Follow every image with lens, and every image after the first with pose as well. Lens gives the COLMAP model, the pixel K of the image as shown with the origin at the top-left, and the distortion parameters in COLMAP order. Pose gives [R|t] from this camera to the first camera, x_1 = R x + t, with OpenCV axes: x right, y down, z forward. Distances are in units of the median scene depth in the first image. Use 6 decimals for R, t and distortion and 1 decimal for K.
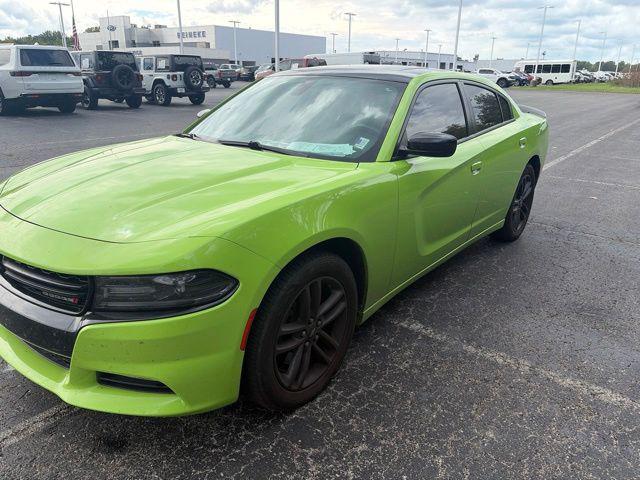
lens RADIAL K [[487.2, 0, 316.4], [0, 487.2, 235.6], [0, 0, 1]] dist [0.040732, -0.035585]
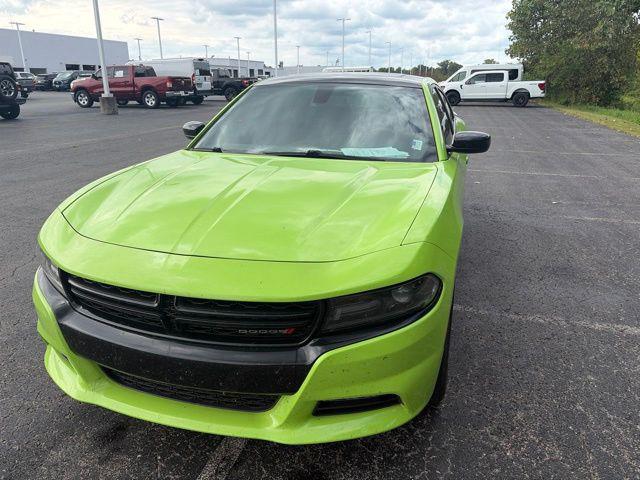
lens RADIAL K [[487.4, 0, 320.9], [0, 487.4, 237.2], [0, 0, 1]] dist [0.040453, -0.036913]
pose [[0.925567, -0.129748, 0.355657, -0.073089], [0.133009, 0.990995, 0.015383, -0.004849], [-0.354451, 0.033067, 0.934490, 0.011397]]
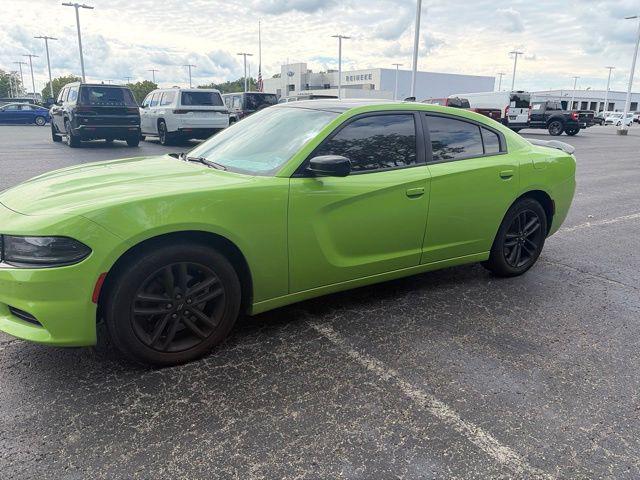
lens RADIAL K [[487.1, 0, 323.3], [0, 487.1, 240.7], [0, 0, 1]] dist [0.037162, -0.036416]
pose [[0.947138, 0.085173, -0.309314, 0.084174], [-0.105458, 0.993194, -0.049432, 0.006546], [0.302998, 0.079439, 0.949674, -0.009405]]
